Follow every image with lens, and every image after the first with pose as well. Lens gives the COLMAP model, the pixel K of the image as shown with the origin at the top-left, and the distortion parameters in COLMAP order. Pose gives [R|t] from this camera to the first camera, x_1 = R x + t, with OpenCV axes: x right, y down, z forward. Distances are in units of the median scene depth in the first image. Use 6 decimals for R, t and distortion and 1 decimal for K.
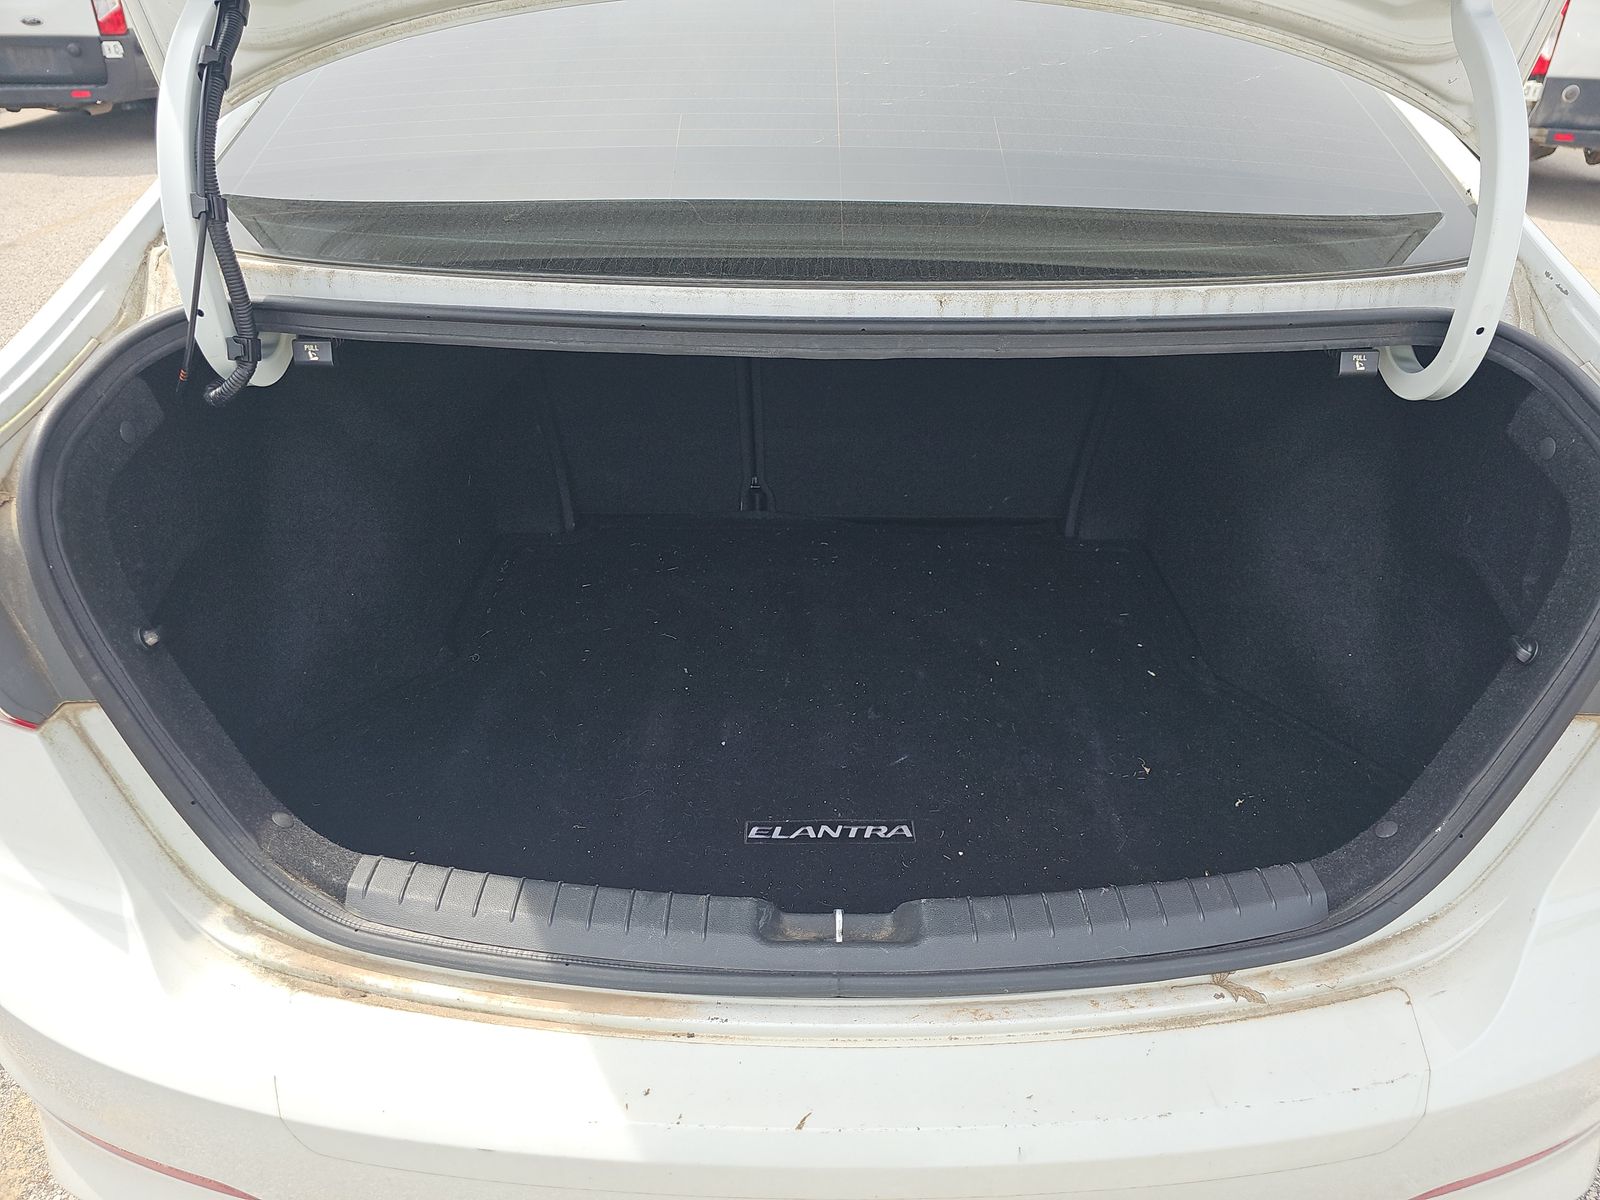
lens RADIAL K [[1072.8, 0, 800.0], [0, 1072.8, 600.0], [0, 0, 1]] dist [0.014511, -0.023825]
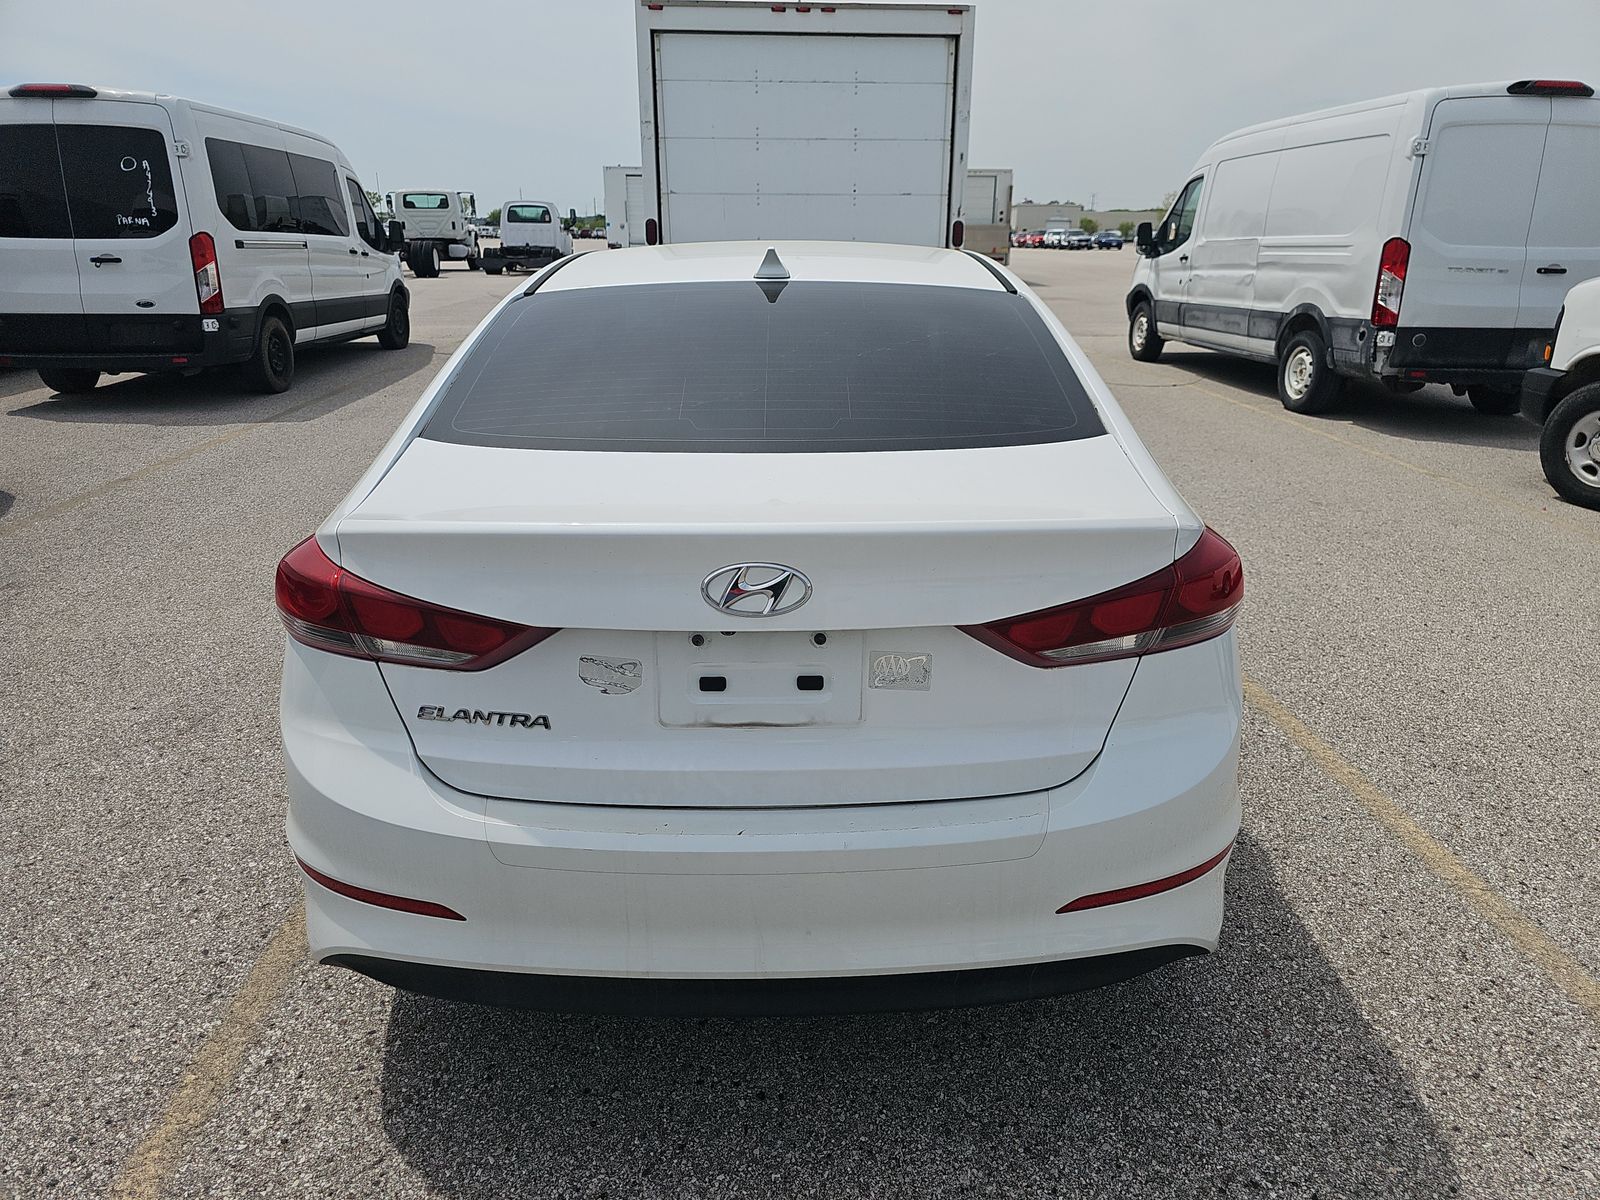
lens RADIAL K [[1072.8, 0, 800.0], [0, 1072.8, 600.0], [0, 0, 1]] dist [0.014511, -0.023825]
pose [[0.999868, -0.016246, 0.000041, 0.013092], [0.015902, 0.978122, -0.207426, 0.049318], [0.003330, 0.207399, 0.978251, -0.115626]]
